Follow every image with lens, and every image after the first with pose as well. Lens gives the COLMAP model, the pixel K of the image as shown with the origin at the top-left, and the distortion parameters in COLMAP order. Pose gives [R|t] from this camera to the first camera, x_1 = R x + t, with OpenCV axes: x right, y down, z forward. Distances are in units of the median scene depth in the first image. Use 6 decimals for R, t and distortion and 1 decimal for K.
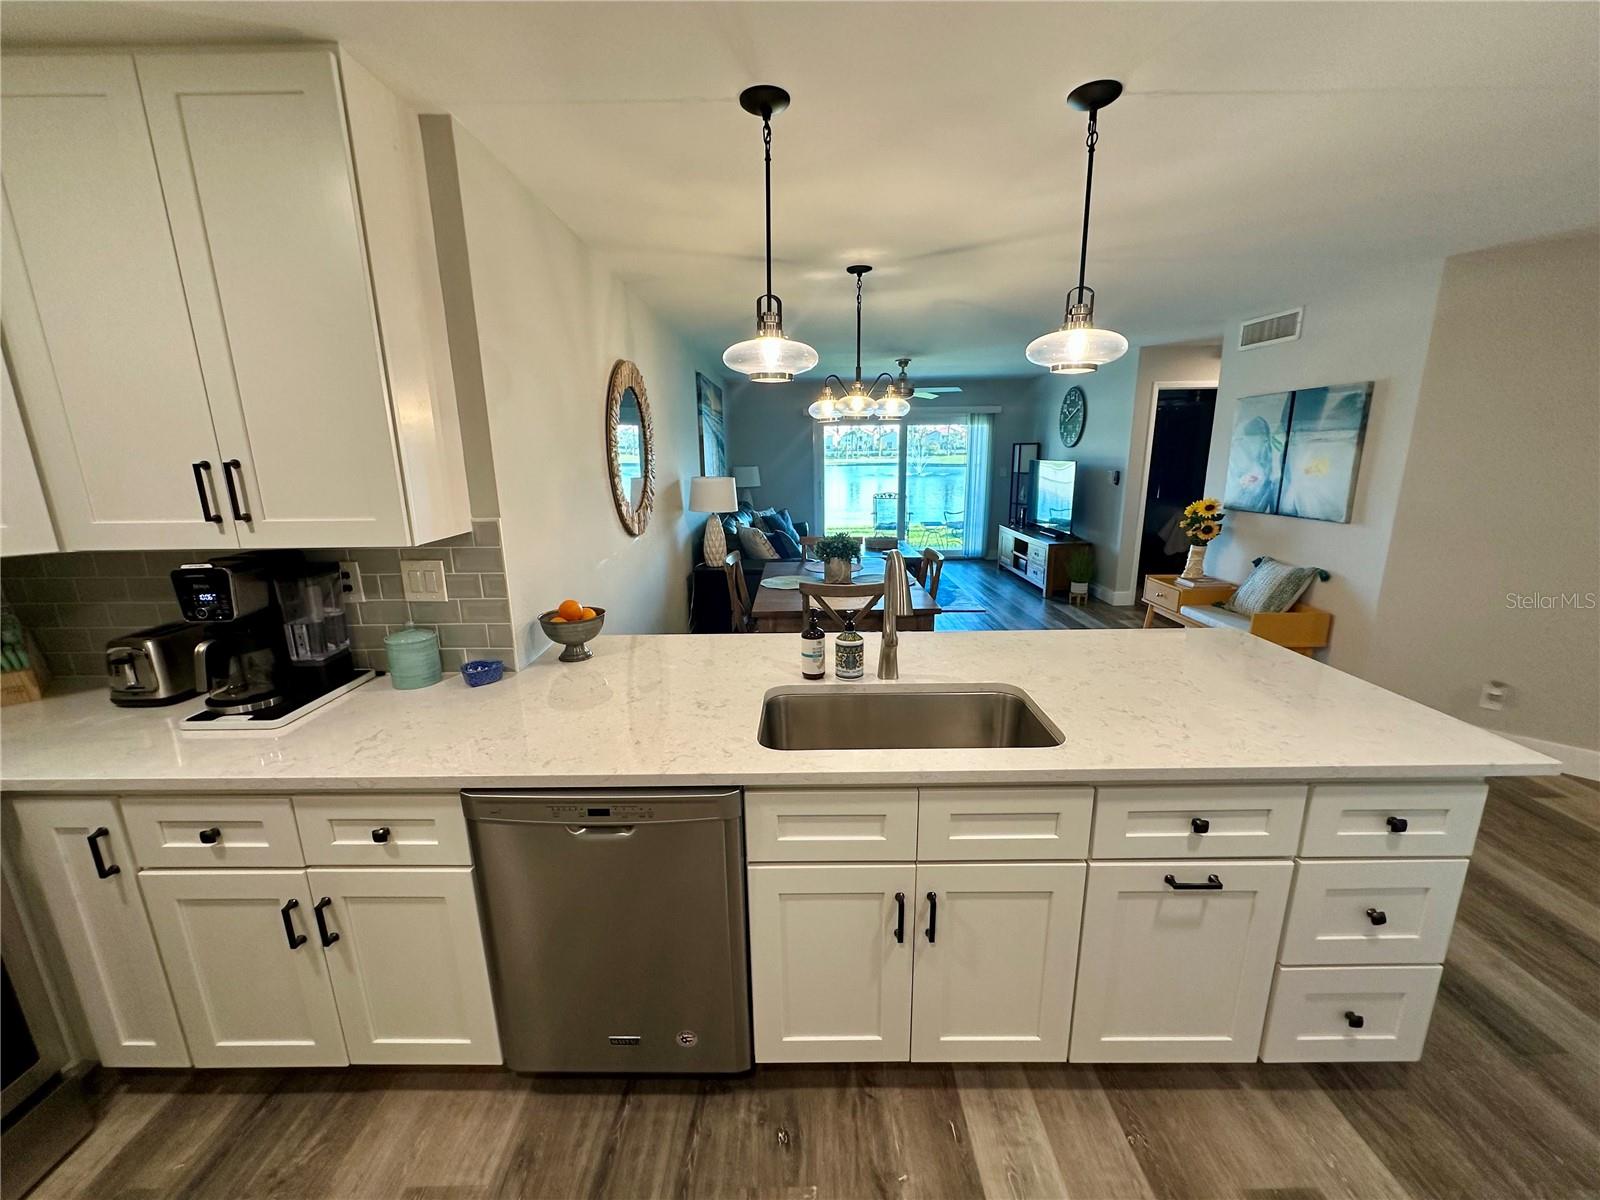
lens RADIAL K [[637.6, 0, 801.8], [0, 637.6, 601.2], [0, 0, 1]] dist [-0.004036, 0.000903]
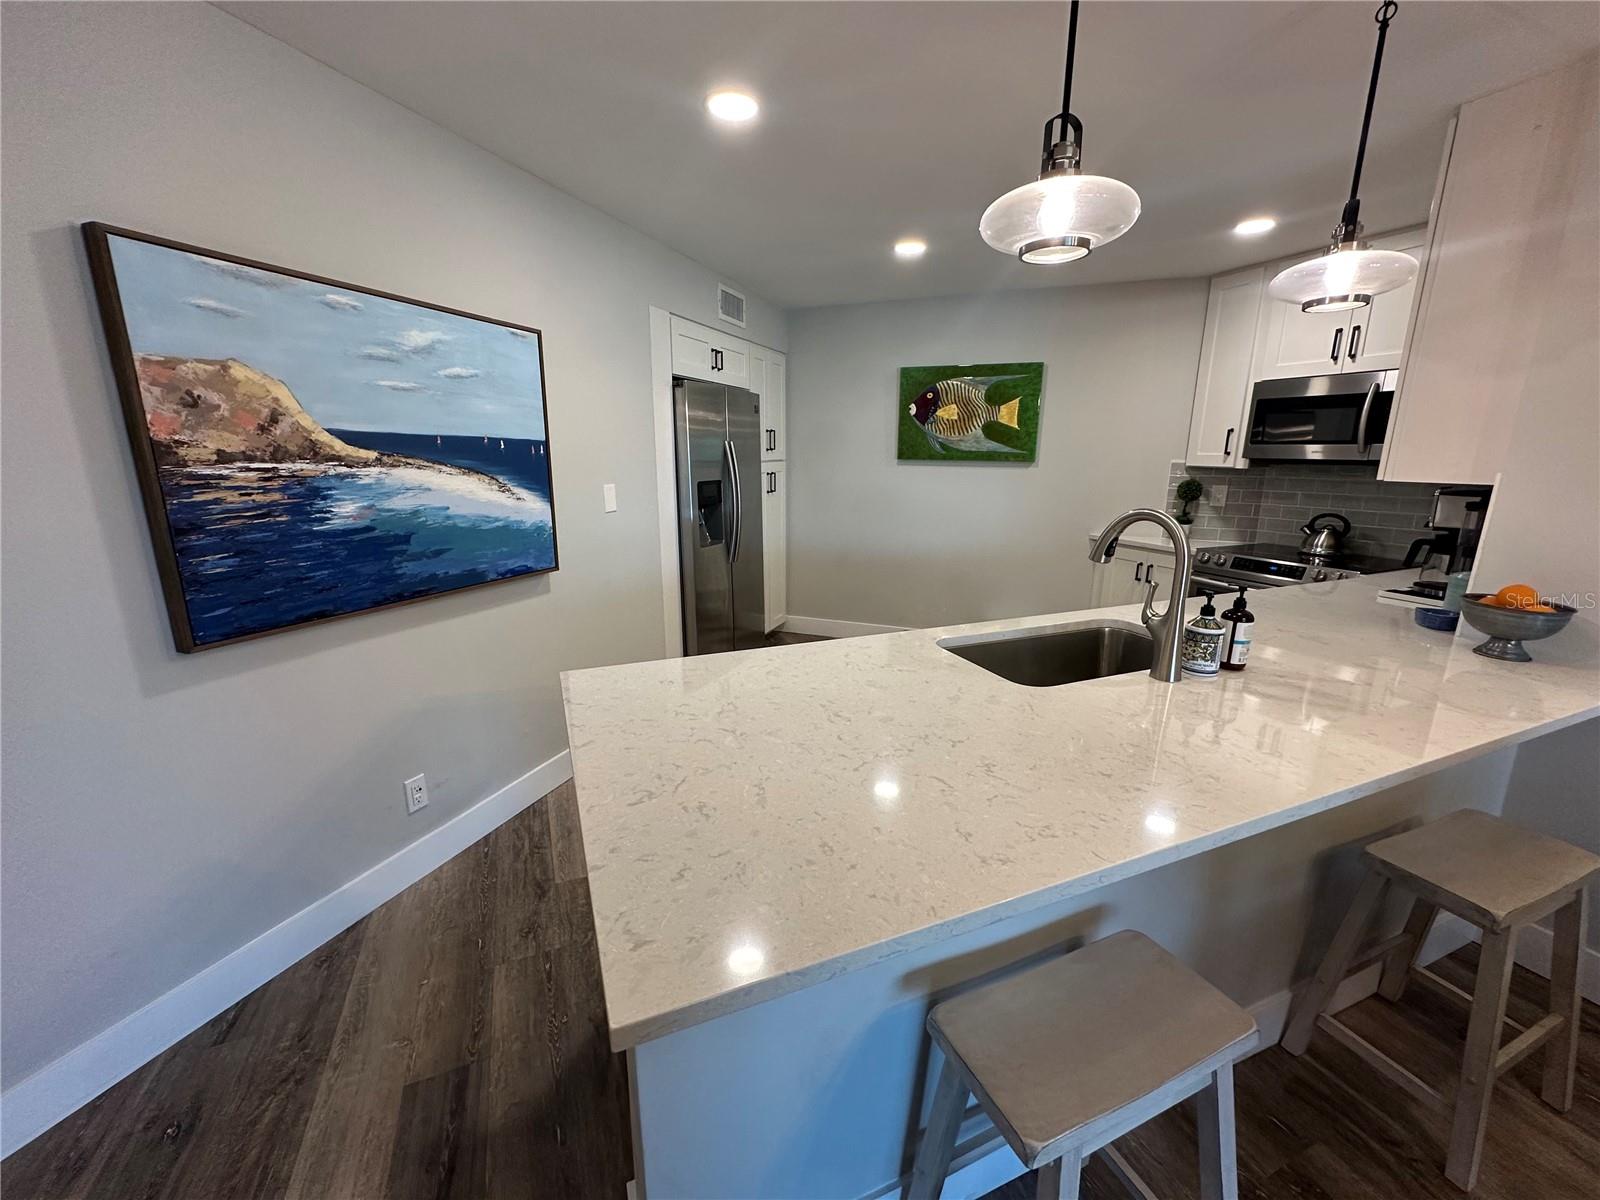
lens RADIAL K [[637.6, 0, 801.0], [0, 637.6, 601.0], [0, 0, 1]] dist [-0.004036, 0.000903]
pose [[-0.919784, 0.099667, -0.379557, 1.015502], [-0.084456, 0.894270, 0.439486, -0.337619], [0.383228, 0.436288, -0.814118, 1.707408]]
